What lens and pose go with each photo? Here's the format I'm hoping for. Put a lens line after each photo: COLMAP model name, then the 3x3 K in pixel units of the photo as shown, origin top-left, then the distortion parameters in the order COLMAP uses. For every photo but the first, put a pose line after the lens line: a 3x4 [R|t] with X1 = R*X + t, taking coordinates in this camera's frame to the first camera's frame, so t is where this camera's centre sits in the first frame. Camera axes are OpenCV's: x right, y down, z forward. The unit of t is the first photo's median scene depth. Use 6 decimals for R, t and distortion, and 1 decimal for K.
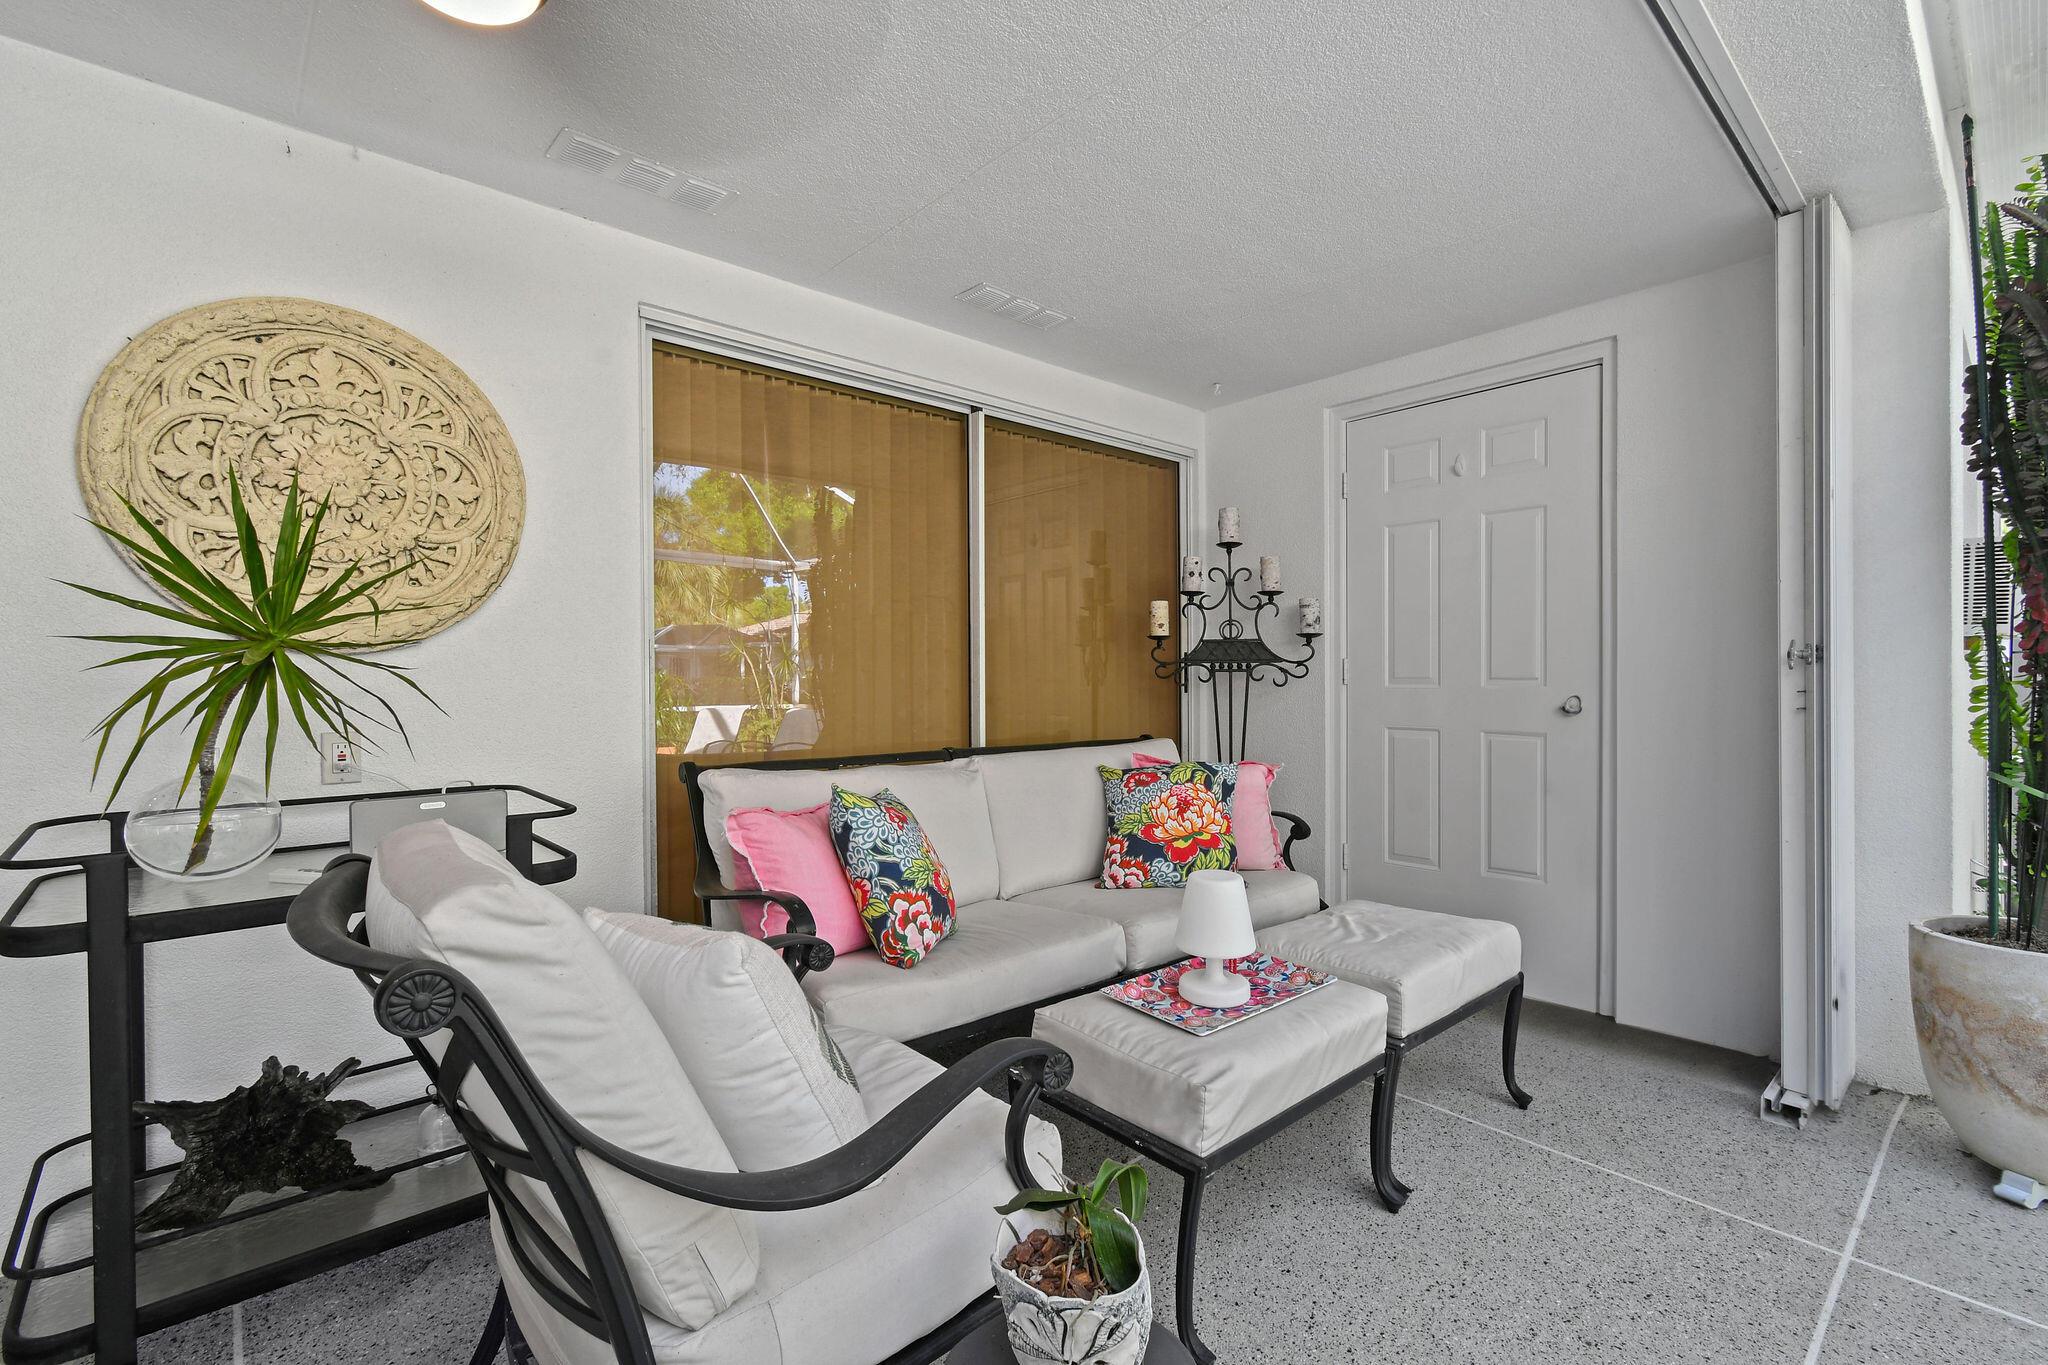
lens RADIAL K [[898.2, 0, 1021.0], [0, 898.2, 670.2], [0, 0, 1]] dist [0.003659, 0.000013]
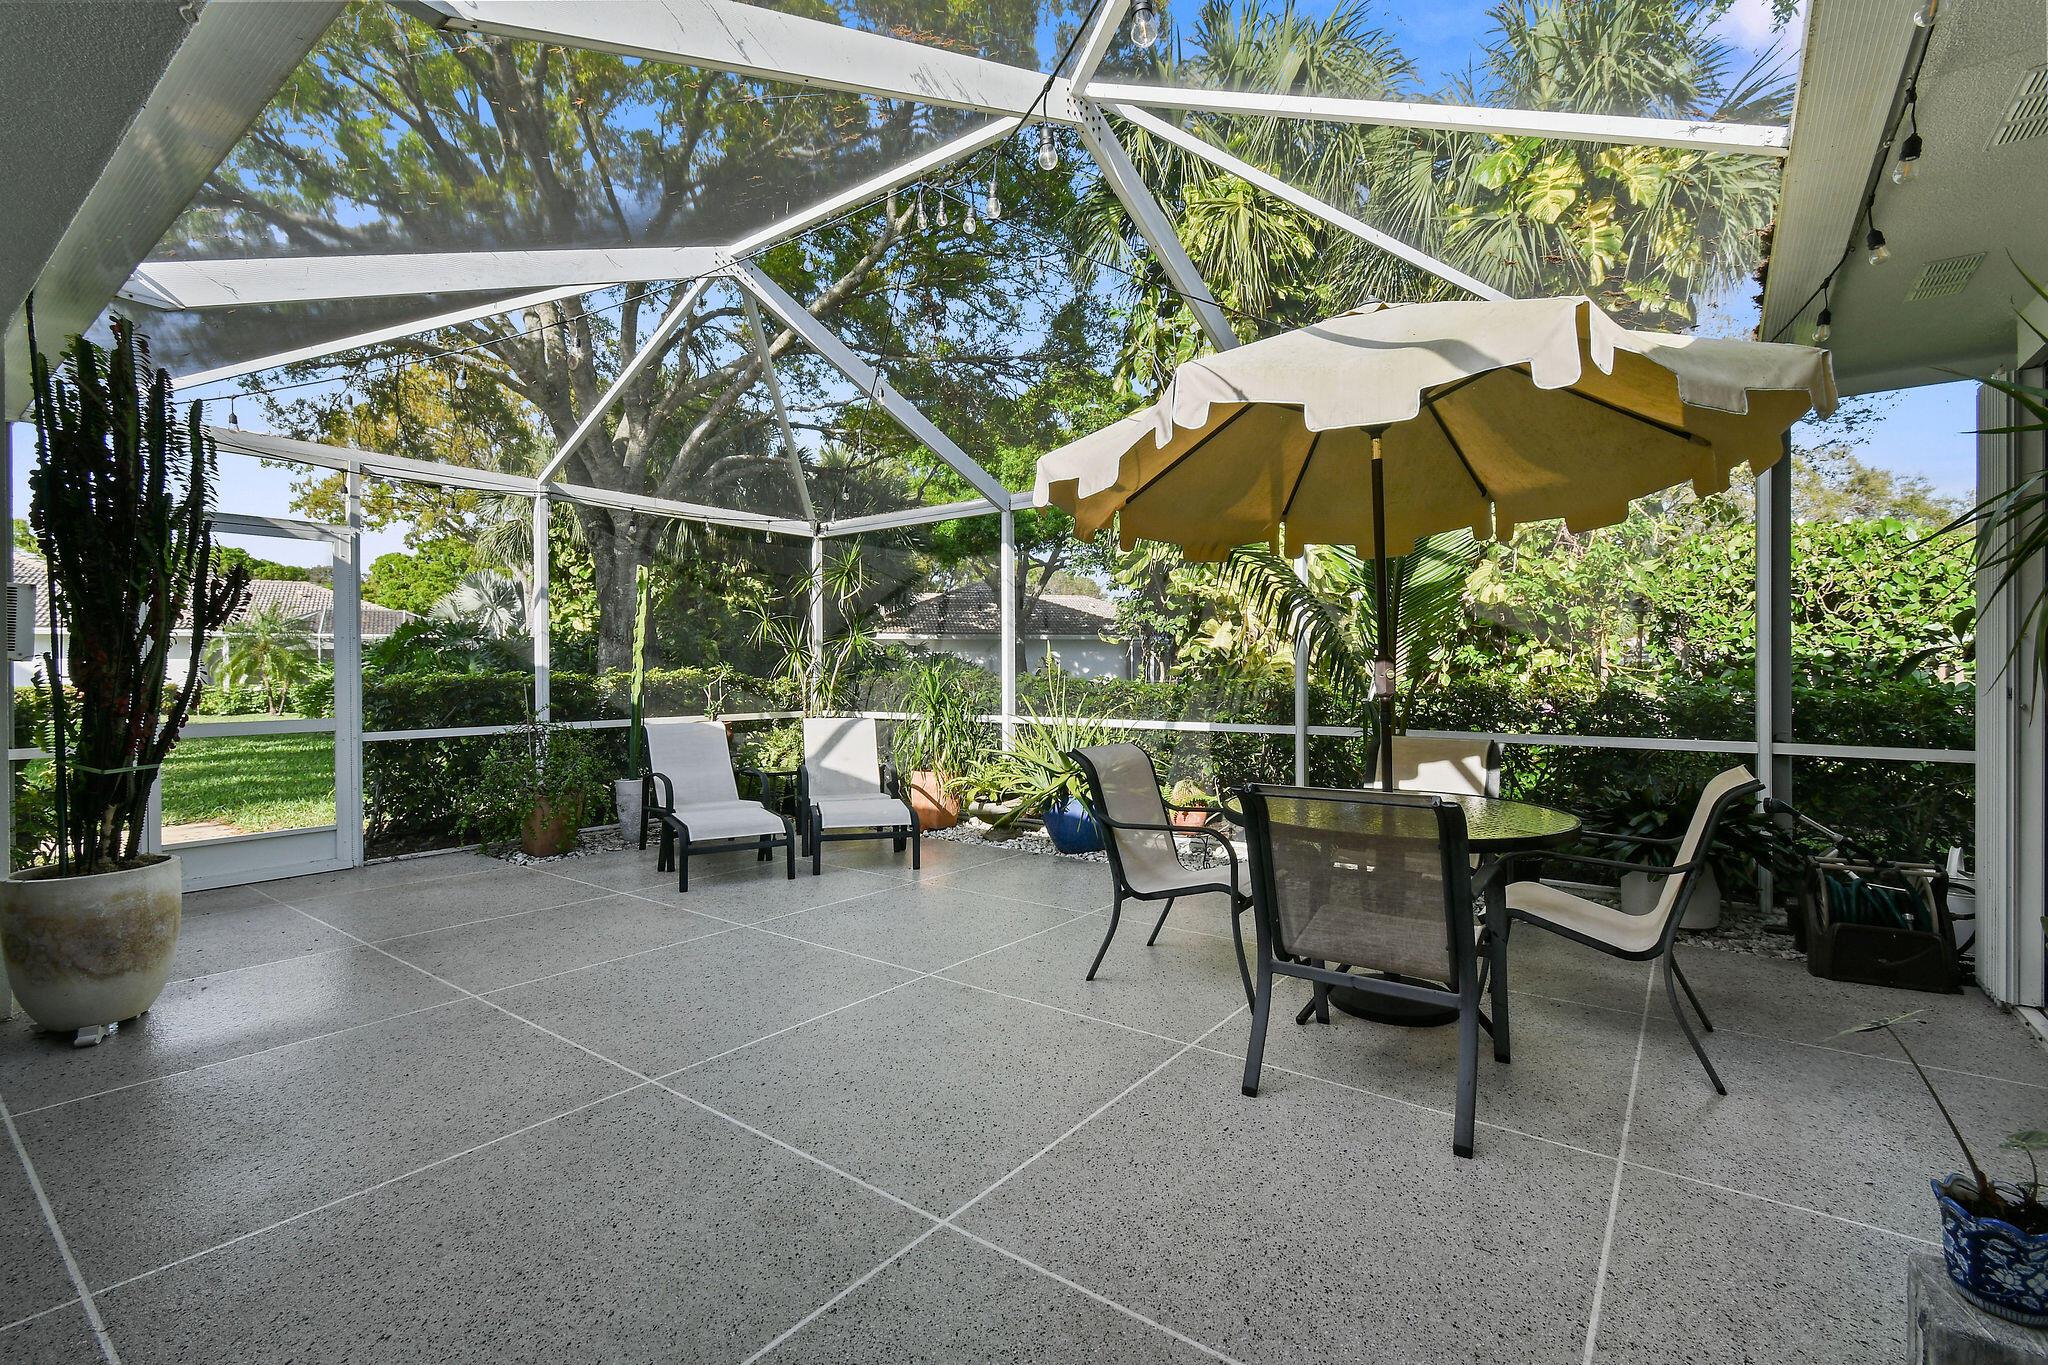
lens RADIAL K [[898.2, 0, 1021.0], [0, 898.2, 670.2], [0, 0, 1]] dist [0.003659, 0.000013]
pose [[-0.205594, 0.005523, 0.978622, -0.663544], [0.016737, 0.999858, -0.002127, -0.001608], [-0.978494, 0.015942, -0.205657, -0.208510]]
